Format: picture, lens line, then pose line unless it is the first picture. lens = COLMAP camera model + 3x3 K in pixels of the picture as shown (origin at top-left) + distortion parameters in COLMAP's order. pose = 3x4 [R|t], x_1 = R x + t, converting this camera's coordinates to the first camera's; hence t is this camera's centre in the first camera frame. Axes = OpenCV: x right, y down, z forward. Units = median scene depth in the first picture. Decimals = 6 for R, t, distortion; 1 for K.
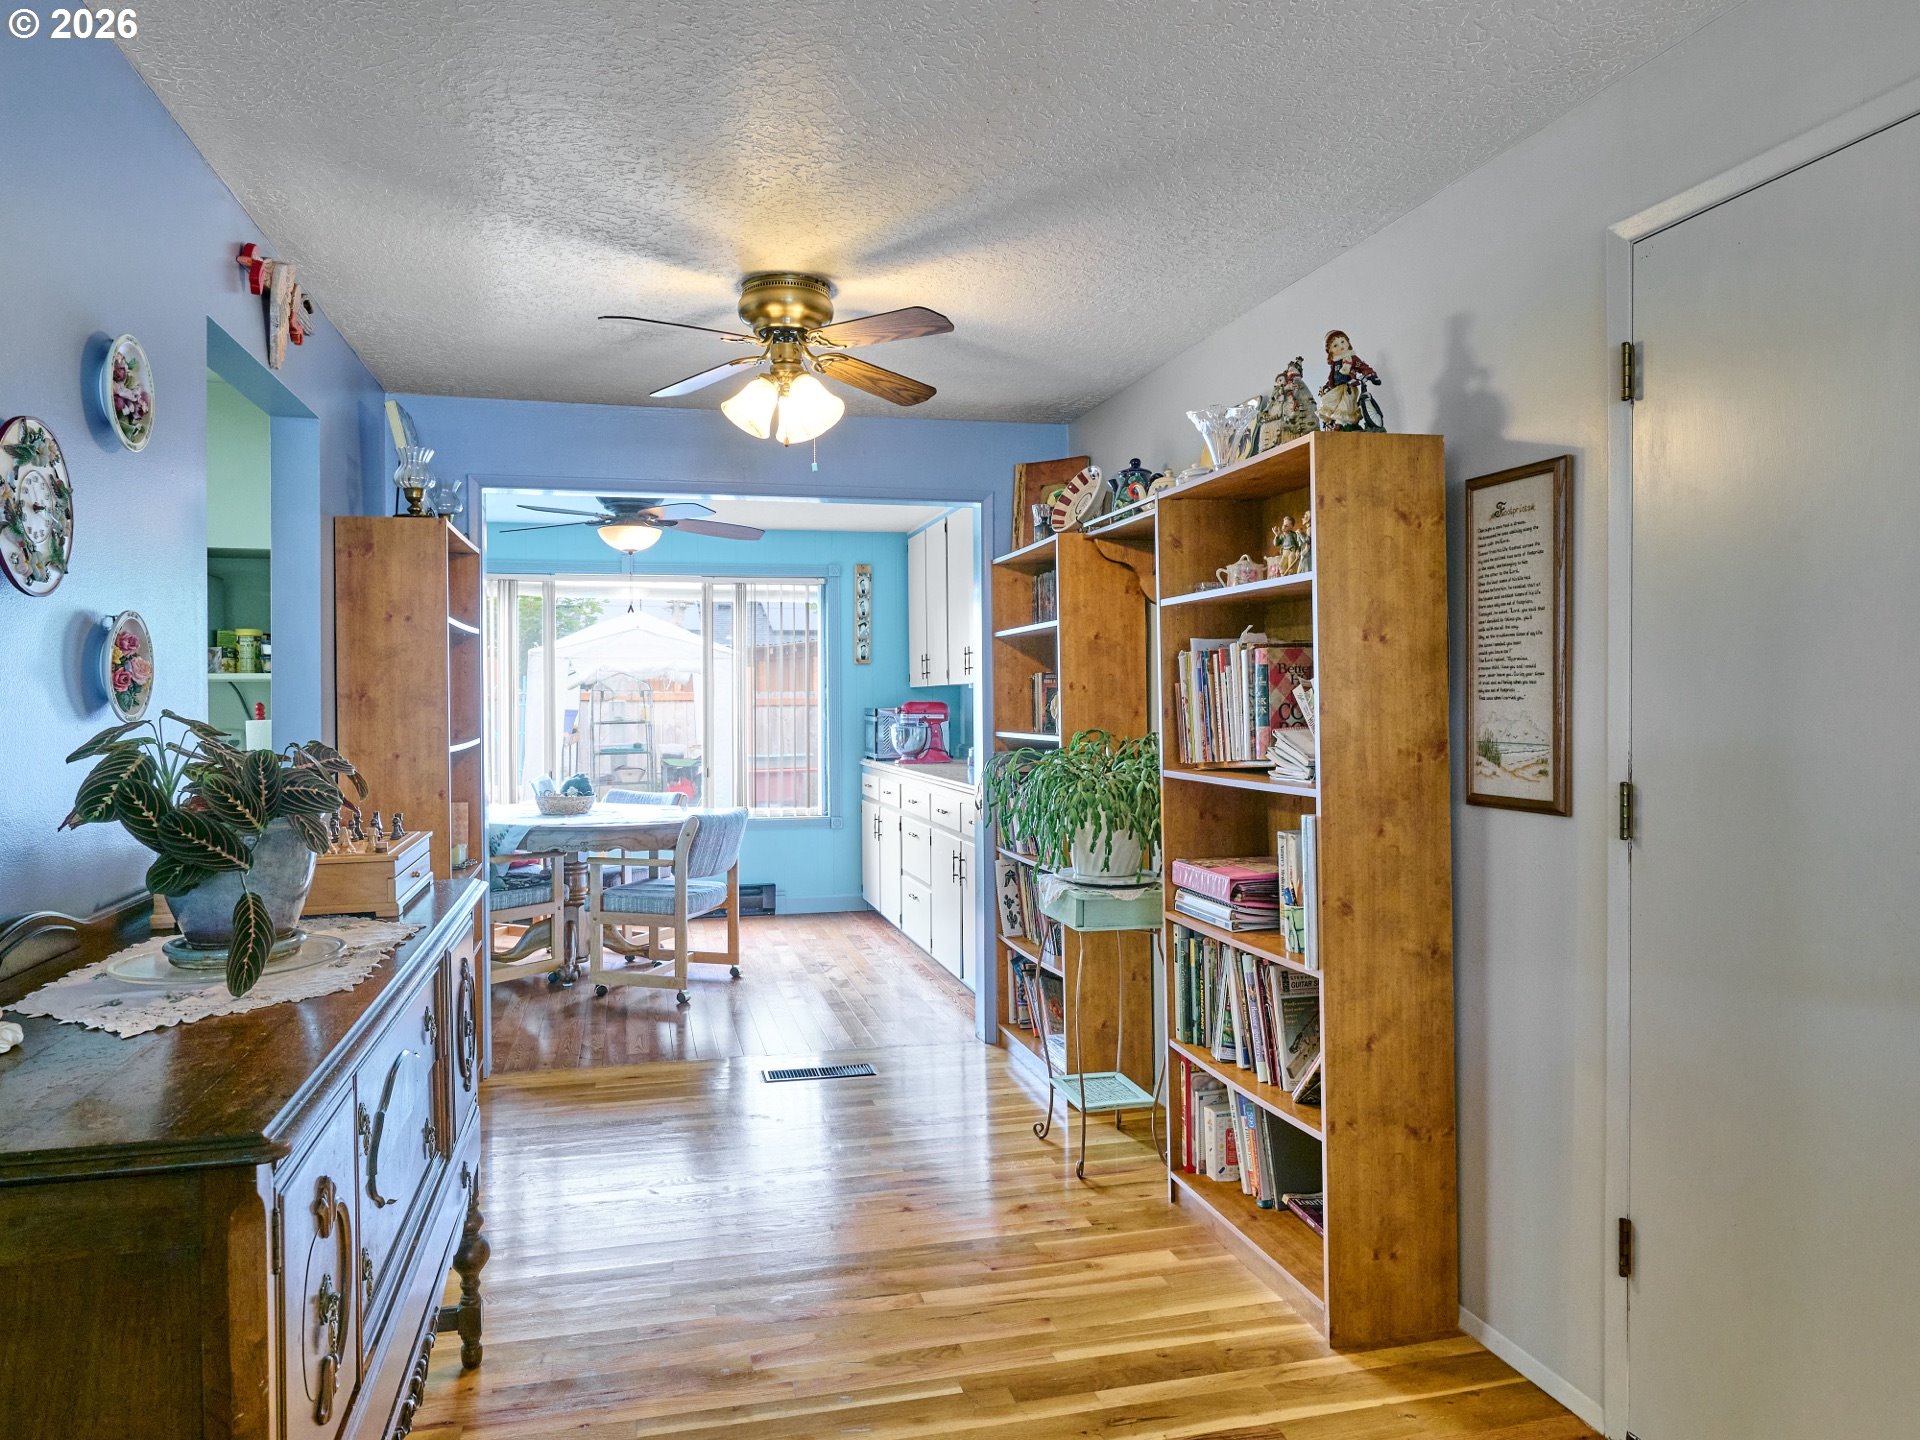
lens RADIAL K [[1026.3, 0, 960.0], [0, 1026.3, 720.0], [0, 0, 1]] dist [-0.000490, -0.000221]
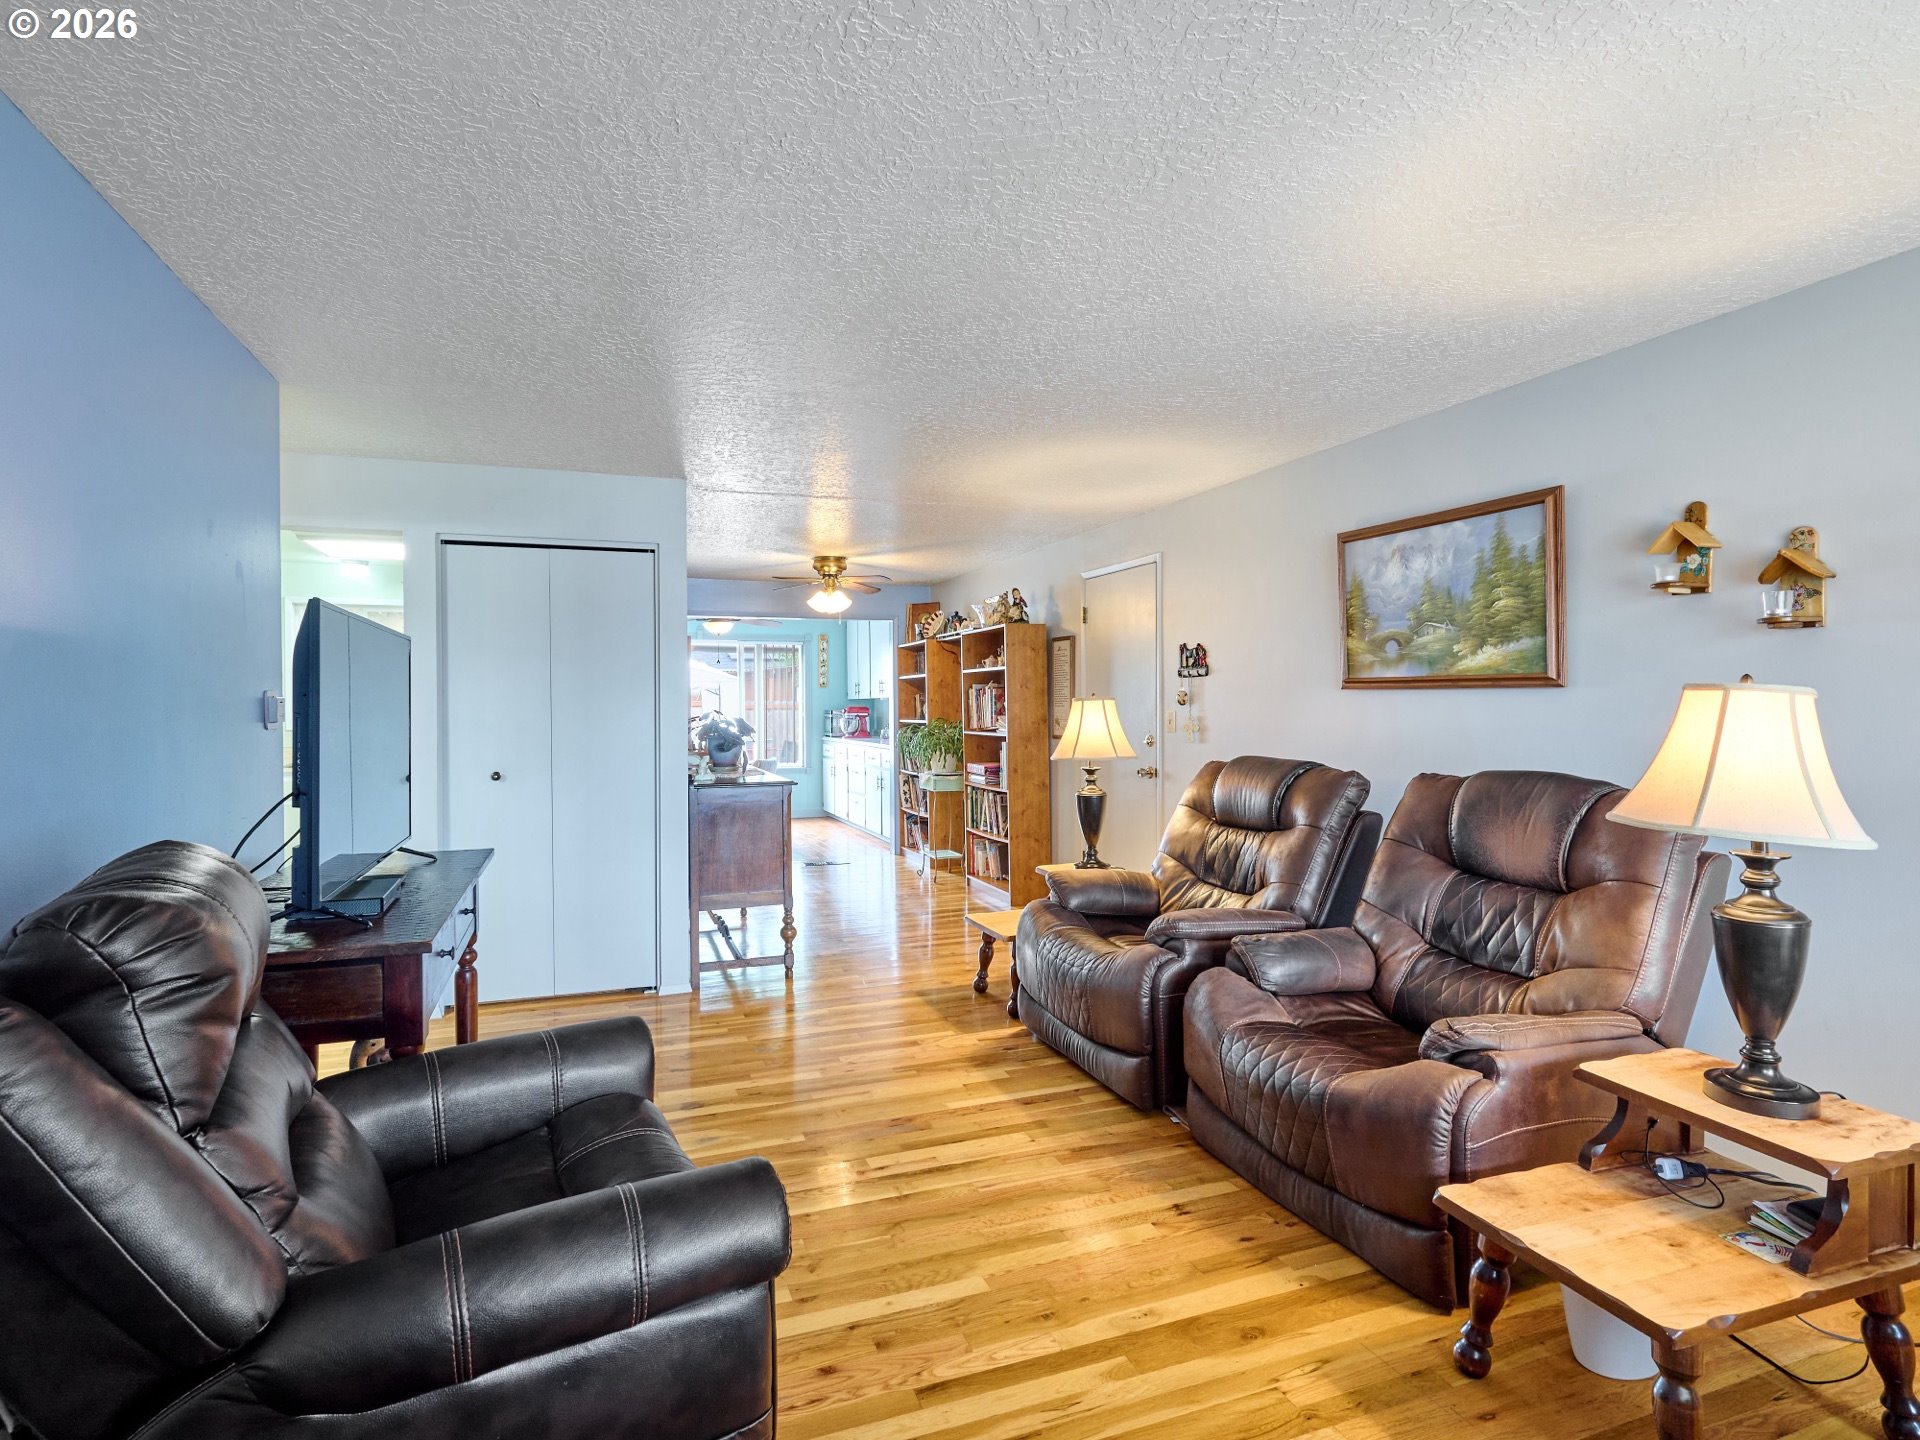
lens RADIAL K [[1001.4, 0, 975.3], [0, 1001.4, 692.4], [0, 0, 1]] dist [-0.000796, -0.000353]
pose [[0.989046, 0.001139, 0.147606, -0.183722], [0.003488, 0.999511, -0.031080, 0.029071], [-0.147570, 0.031255, 0.988558, -1.796428]]
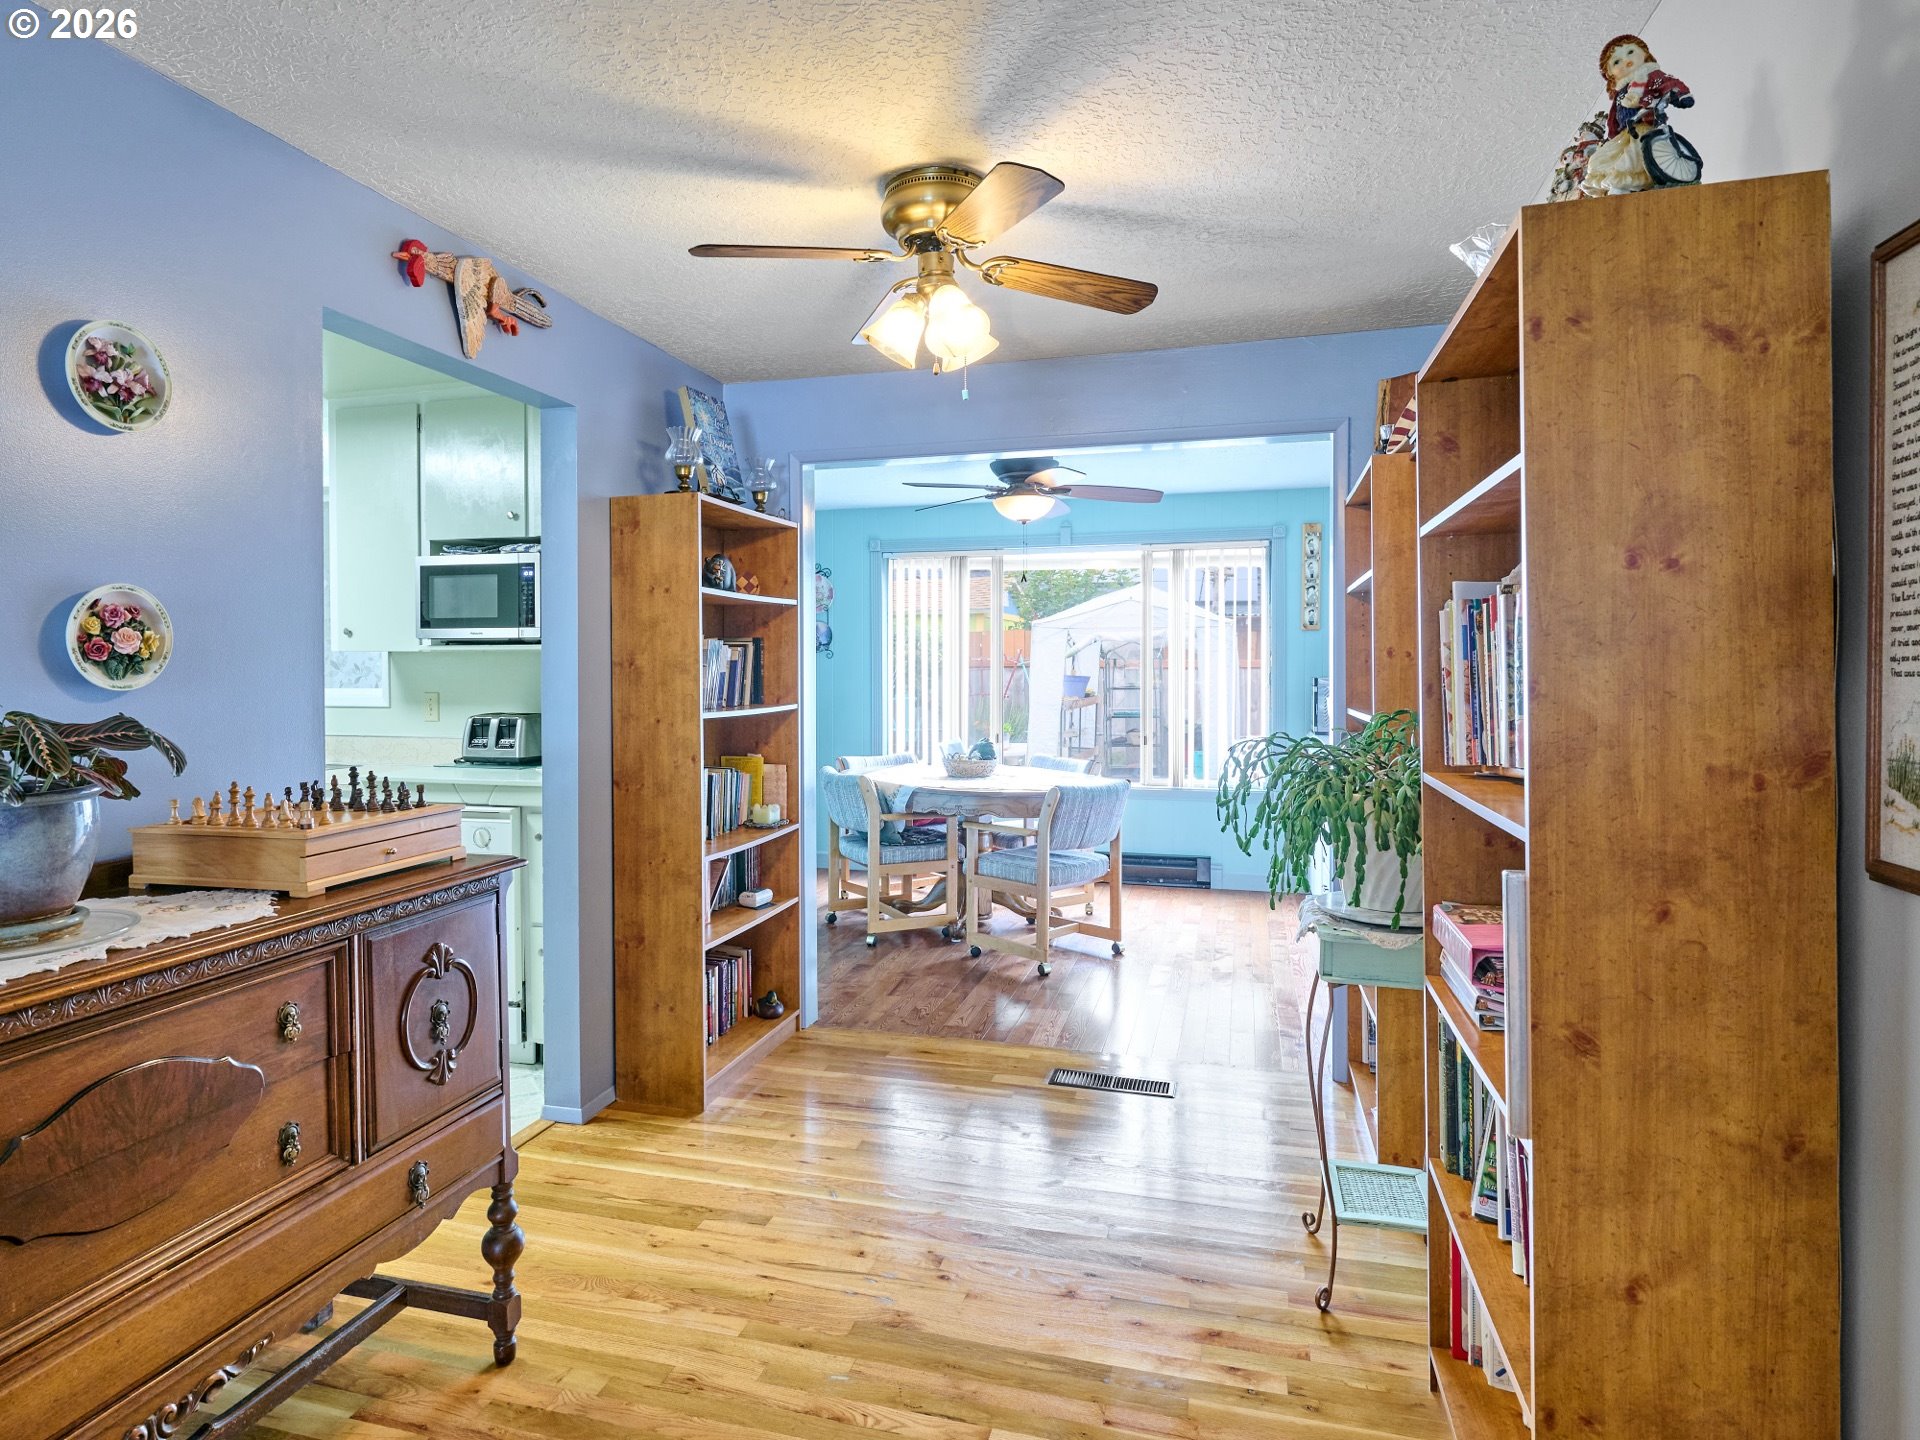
lens RADIAL K [[1001.4, 0, 975.3], [0, 1001.4, 692.4], [0, 0, 1]] dist [-0.000796, -0.000353]
pose [[0.892309, 0.014630, -0.451188, 0.274781], [-0.012315, 0.999892, 0.008066, -0.008689], [0.451257, -0.001642, 0.892393, 0.302098]]
